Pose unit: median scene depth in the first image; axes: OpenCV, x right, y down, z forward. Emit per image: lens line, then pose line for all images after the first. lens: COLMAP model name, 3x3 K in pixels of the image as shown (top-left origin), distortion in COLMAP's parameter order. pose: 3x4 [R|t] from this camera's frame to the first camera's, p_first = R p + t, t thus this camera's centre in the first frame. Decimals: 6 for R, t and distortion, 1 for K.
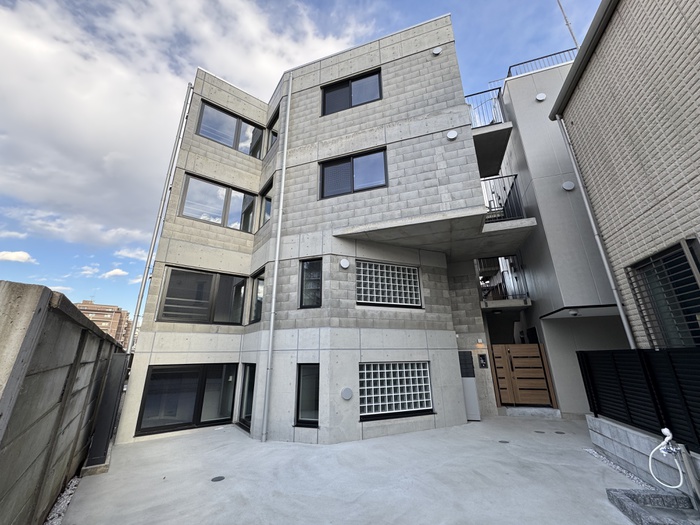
lens RADIAL K [[278.7, 0, 350.2], [0, 278.7, 264.5], [0, 0, 1]] dist [-0.001710, 0.000188]
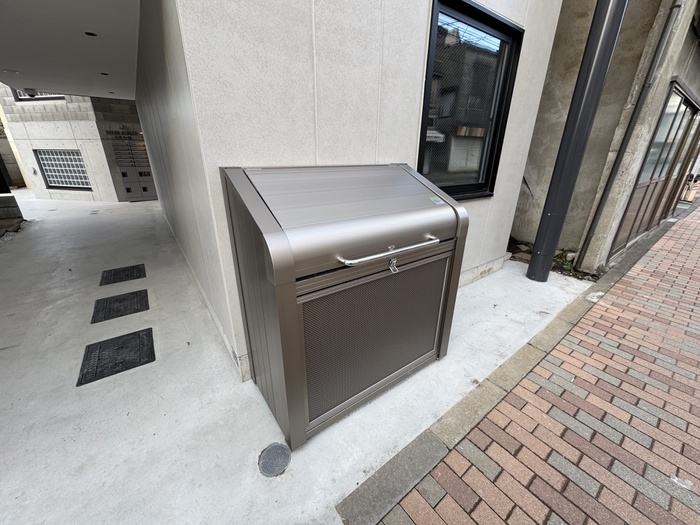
lens RADIAL K [[278.7, 0, 349.7], [0, 278.7, 261.9], [0, 0, 1]] dist [-0.001710, 0.000188]
pose [[0.806209, 0.237312, -0.541951, 1.807518], [0.166876, 0.787621, 0.593132, 0.196584], [0.567609, -0.568627, 0.595385, 0.629744]]
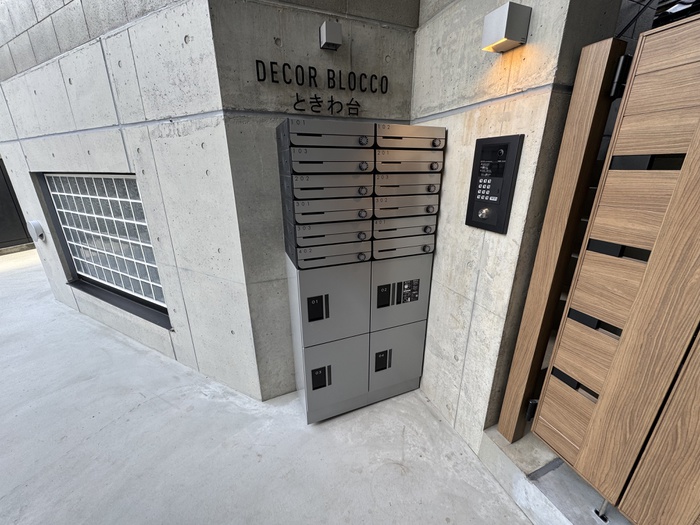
lens RADIAL K [[278.7, 0, 349.8], [0, 278.7, 262.0], [0, 0, 1]] dist [-0.001710, 0.000188]
pose [[0.637258, 0.259077, -0.725797, 0.583990], [0.239279, 0.828734, 0.505910, 0.306255], [0.732563, -0.496063, 0.466126, 0.911953]]
